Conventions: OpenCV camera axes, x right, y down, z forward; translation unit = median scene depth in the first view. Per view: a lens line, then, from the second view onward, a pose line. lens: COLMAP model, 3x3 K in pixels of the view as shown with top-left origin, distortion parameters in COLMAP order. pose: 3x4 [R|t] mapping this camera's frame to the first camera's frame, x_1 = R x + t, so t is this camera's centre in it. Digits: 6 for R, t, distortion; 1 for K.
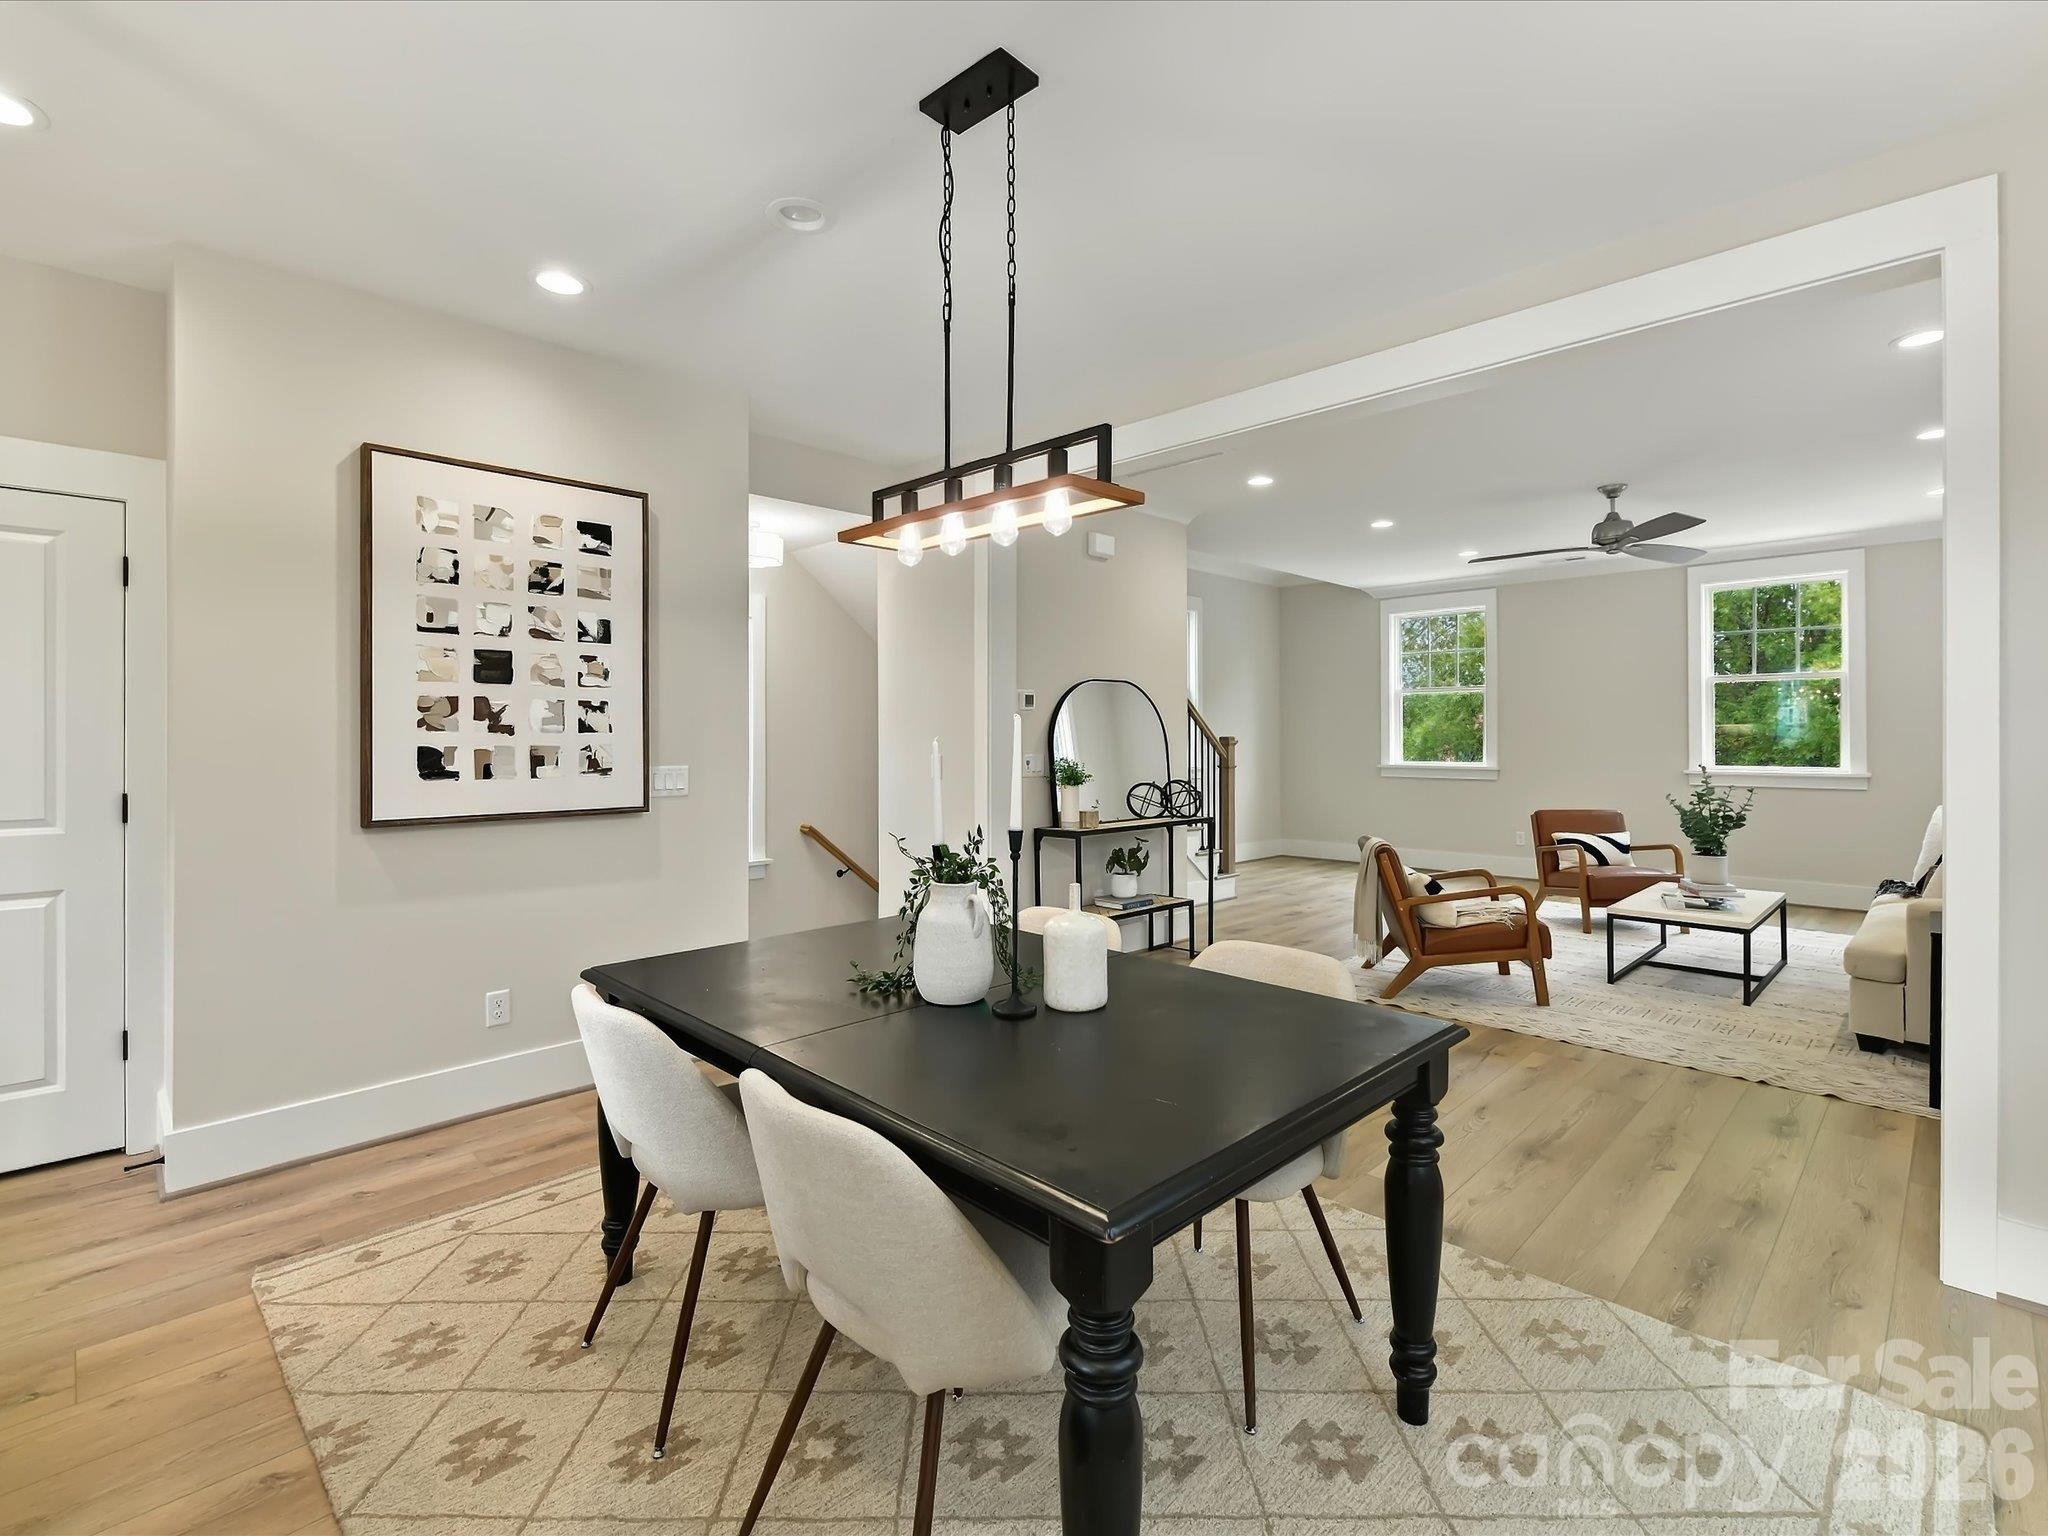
lens RADIAL K [[959.4, 0, 1011.1], [0, 959.4, 732.8], [0, 0, 1]] dist [0.021625, -0.009214]
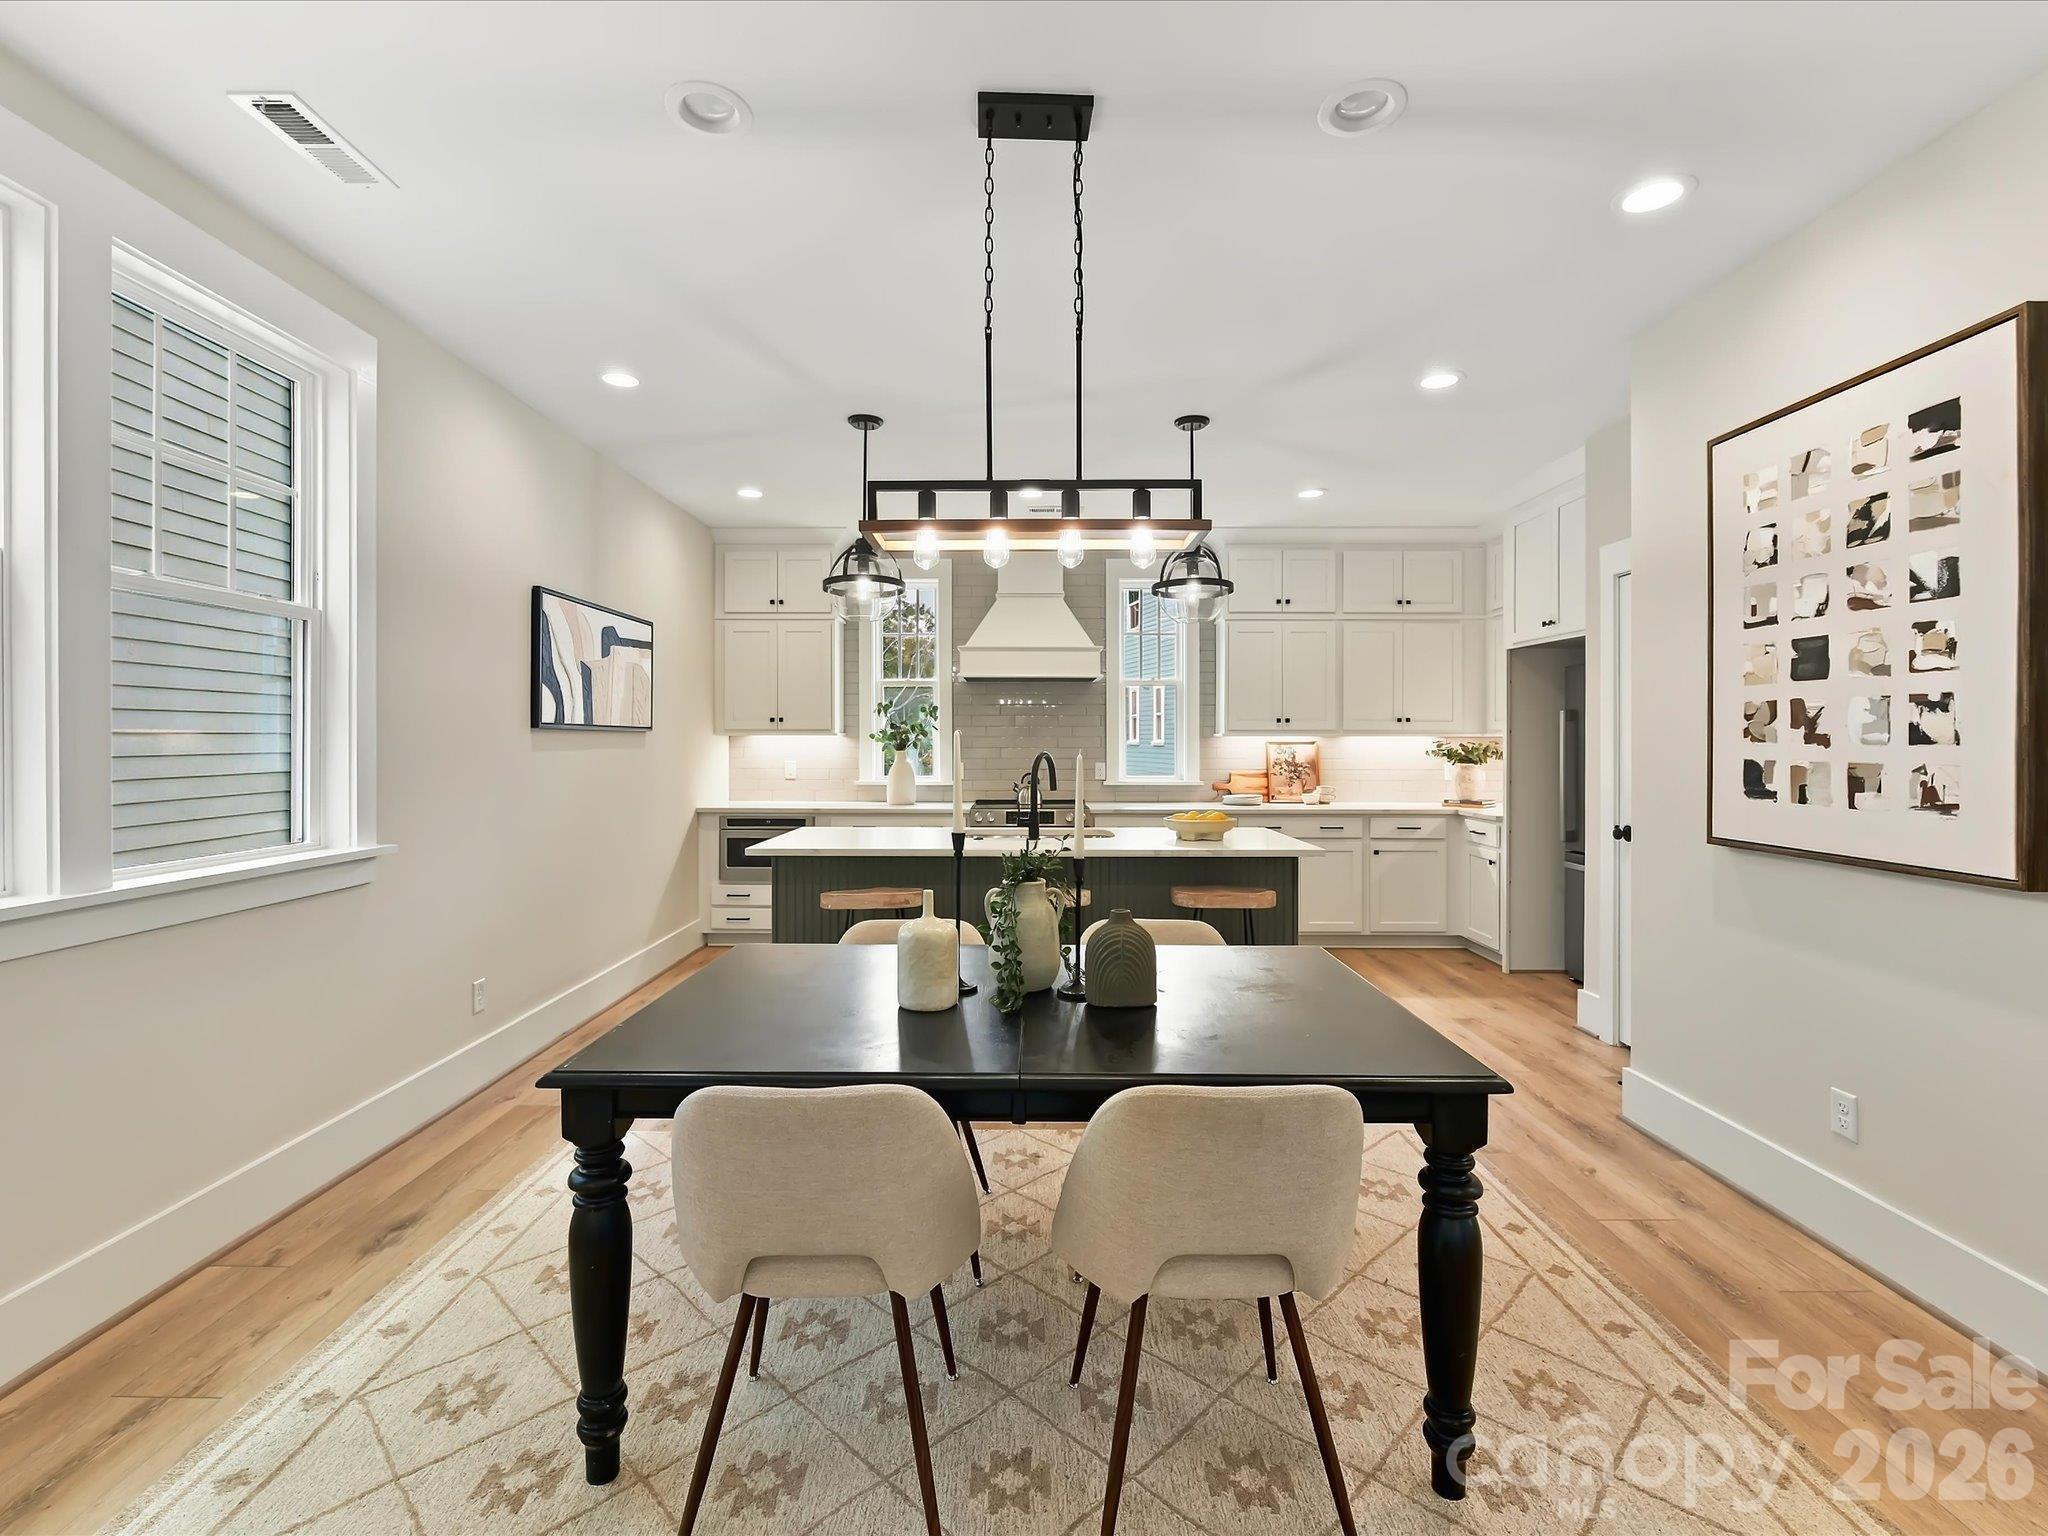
lens RADIAL K [[938.2, 0, 1025.2], [0, 938.2, 748.3], [0, 0, 1]] dist [-0.004328, -0.000226]
pose [[-0.701707, 0.001313, -0.712464, 0.420964], [-0.006234, 0.999949, 0.007982, 0.001062], [0.712438, 0.010042, -0.701663, 1.049105]]
